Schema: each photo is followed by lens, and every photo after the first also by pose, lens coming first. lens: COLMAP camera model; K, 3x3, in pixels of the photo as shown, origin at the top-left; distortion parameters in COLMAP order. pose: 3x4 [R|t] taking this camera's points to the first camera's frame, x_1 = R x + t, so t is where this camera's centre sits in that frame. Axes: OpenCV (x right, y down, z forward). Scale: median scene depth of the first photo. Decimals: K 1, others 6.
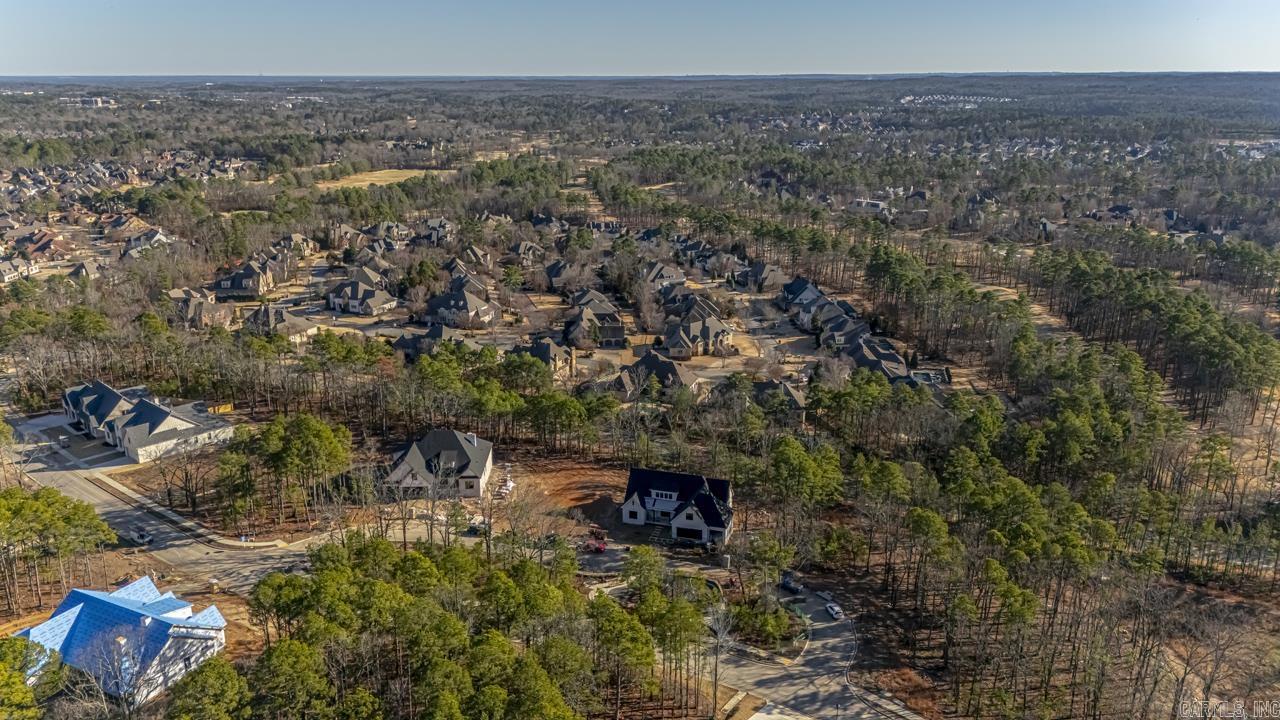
lens RADIAL K [[936.1, 0, 641.2], [0, 936.1, 356.8], [0, 0, 1]] dist [0.079927, -0.076600]
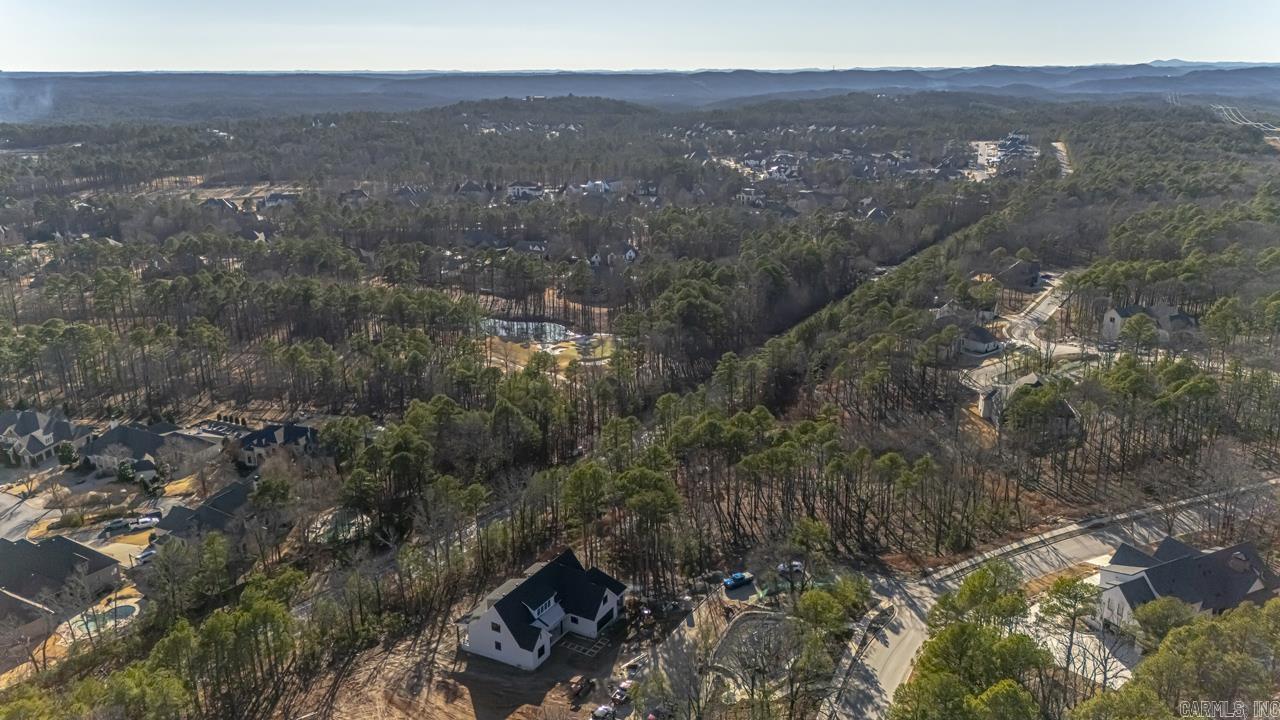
lens RADIAL K [[936.1, 0, 637.3], [0, 936.1, 364.5], [0, 0, 1]] dist [0.079927, -0.076600]
pose [[0.228958, -0.289467, 0.929401, -0.197829], [0.284139, 0.933058, 0.220609, -0.060042], [-0.931044, 0.213569, 0.295880, 0.207854]]
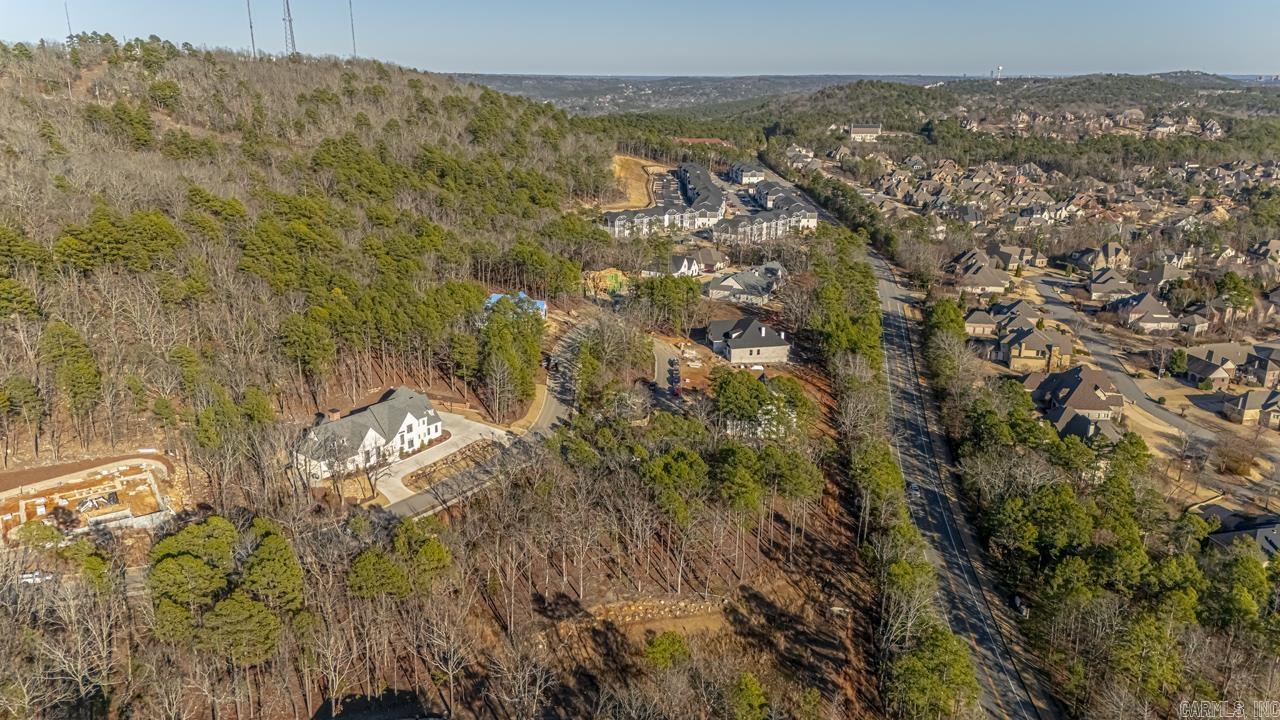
lens RADIAL K [[936.1, 0, 640.4], [0, 936.1, 360.4], [0, 0, 1]] dist [0.079927, -0.076600]
pose [[0.211468, 0.292719, -0.932522, 0.376923], [-0.288436, 0.930297, 0.226612, -0.046125], [0.933855, 0.221052, 0.281159, 0.152083]]
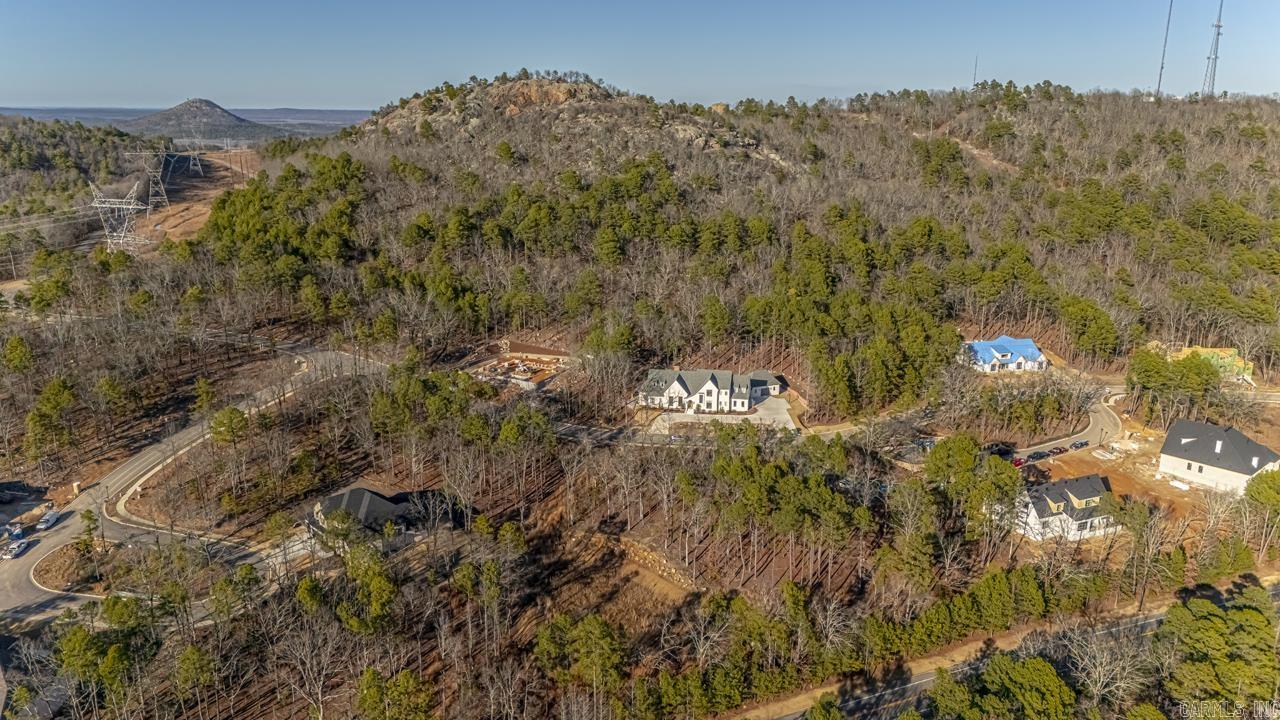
lens RADIAL K [[936.1, 0, 642.9], [0, 936.1, 359.7], [0, 0, 1]] dist [0.079927, -0.076600]
pose [[-0.761141, 0.170415, -0.625798, 0.337316], [-0.189016, 0.864700, 0.465368, -0.129431], [0.620433, 0.472496, -0.625948, 0.419643]]
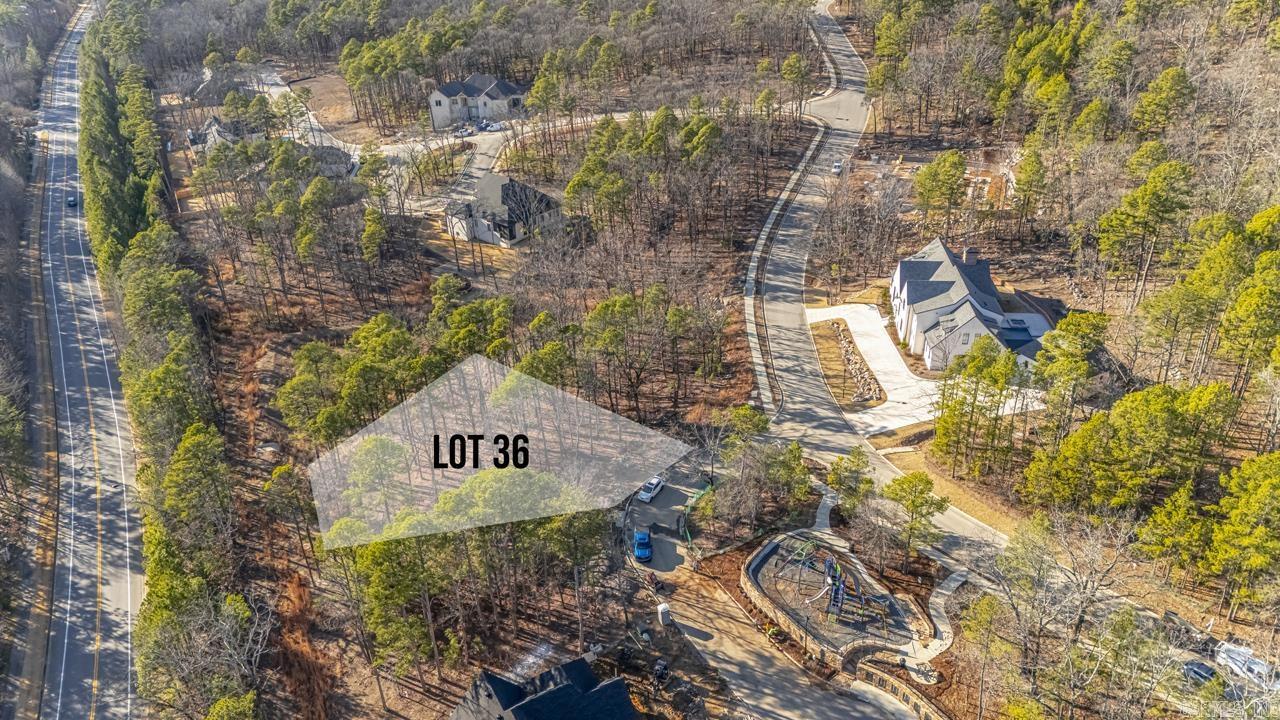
lens RADIAL K [[936.1, 0, 639.7], [0, 936.1, 370.6], [0, 0, 1]] dist [0.079927, -0.076600]
pose [[-0.715697, -0.326316, 0.617492, -0.057911], [0.221395, 0.732538, 0.643718, -0.075858], [-0.662392, 0.597416, -0.452030, 0.336496]]
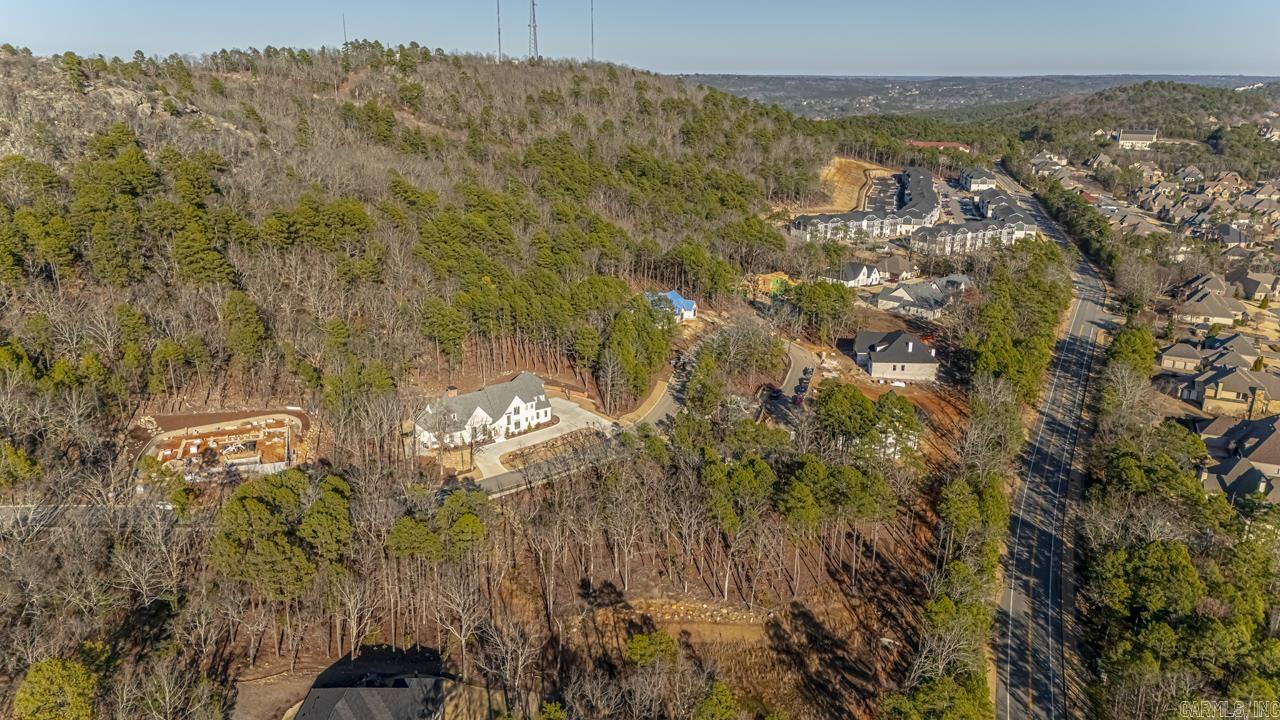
lens RADIAL K [[936.1, 0, 642.3], [0, 936.1, 356.3], [0, 0, 1]] dist [0.079927, -0.076600]
pose [[-0.055329, 0.294643, -0.954004, 0.385137], [-0.295653, 0.907785, 0.297515, -0.063084], [0.953692, 0.298515, 0.036885, 0.202347]]
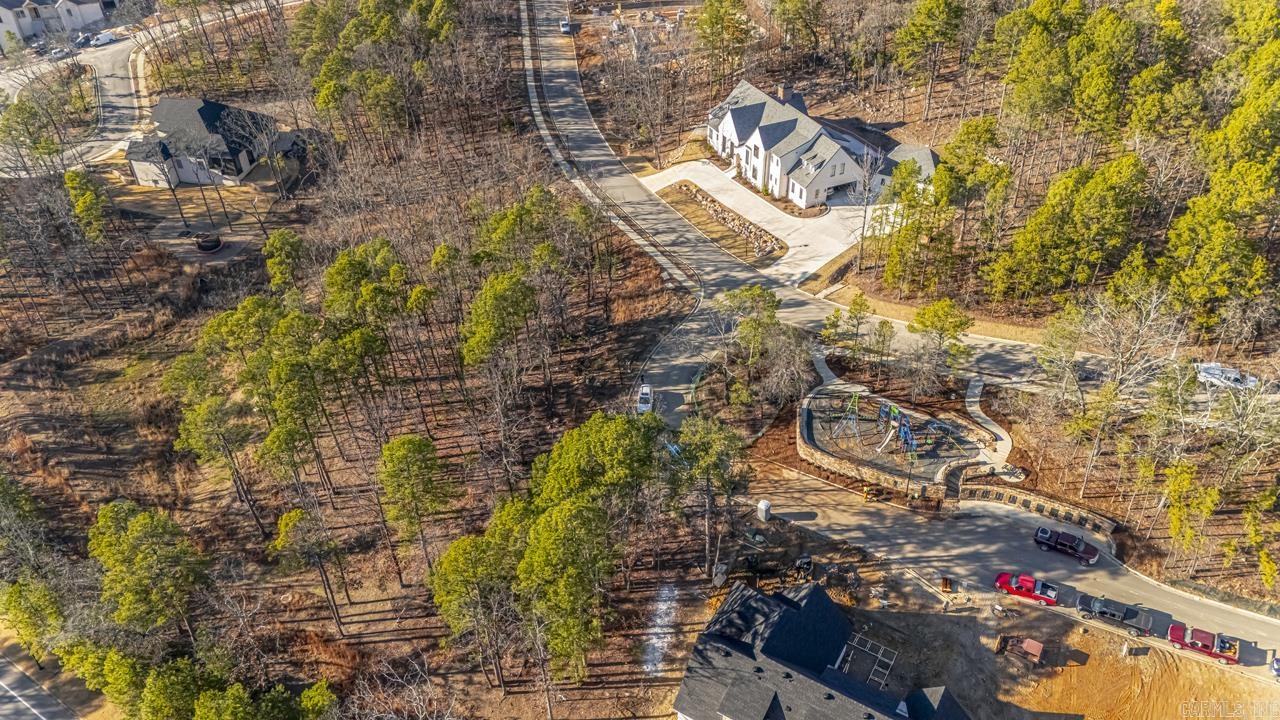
lens RADIAL K [[936.1, 0, 644.2], [0, 936.1, 370.6], [0, 0, 1]] dist [0.079927, -0.076600]
pose [[-0.968265, -0.137206, 0.208898, 0.016139], [0.090006, 0.588322, 0.803602, -0.082979], [-0.233158, 0.796902, -0.557302, 0.359897]]
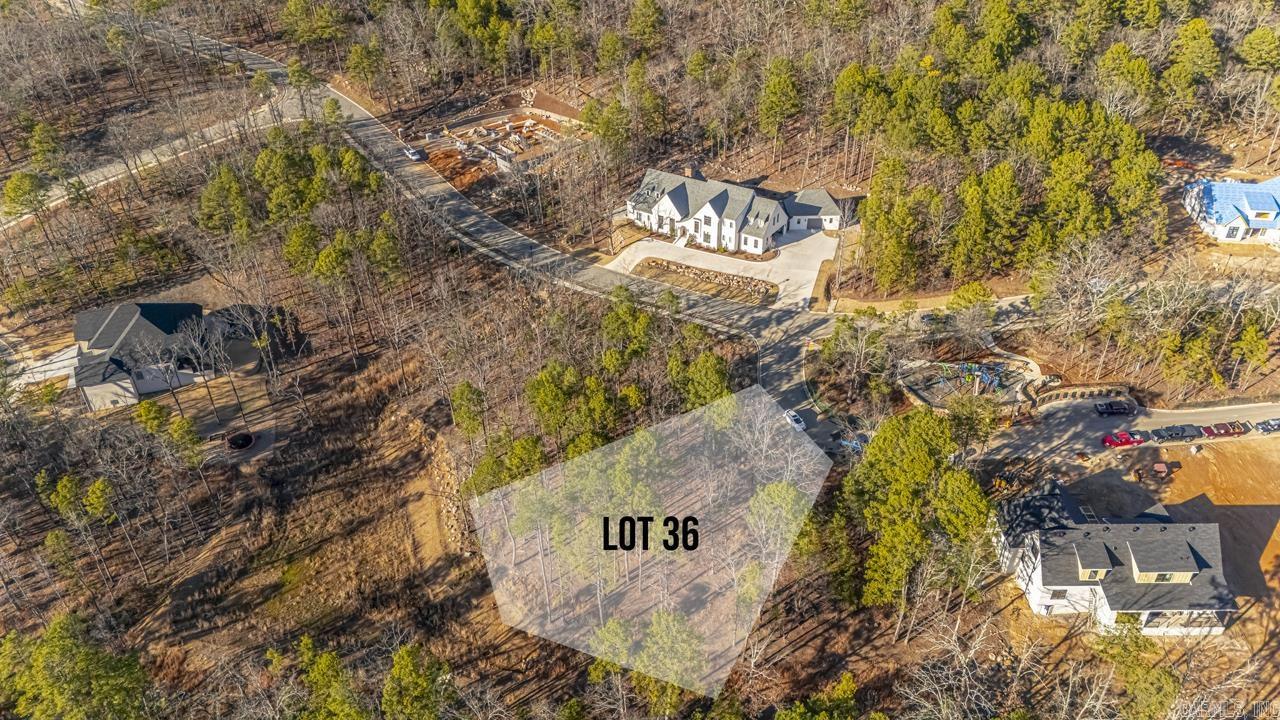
lens RADIAL K [[936.1, 0, 645.3], [0, 936.1, 365.5], [0, 0, 1]] dist [0.079927, -0.076600]
pose [[-0.953673, 0.178897, -0.241877, 0.144388], [-0.074999, 0.637230, 0.767015, -0.116891], [0.291348, 0.749622, -0.594292, 0.379567]]
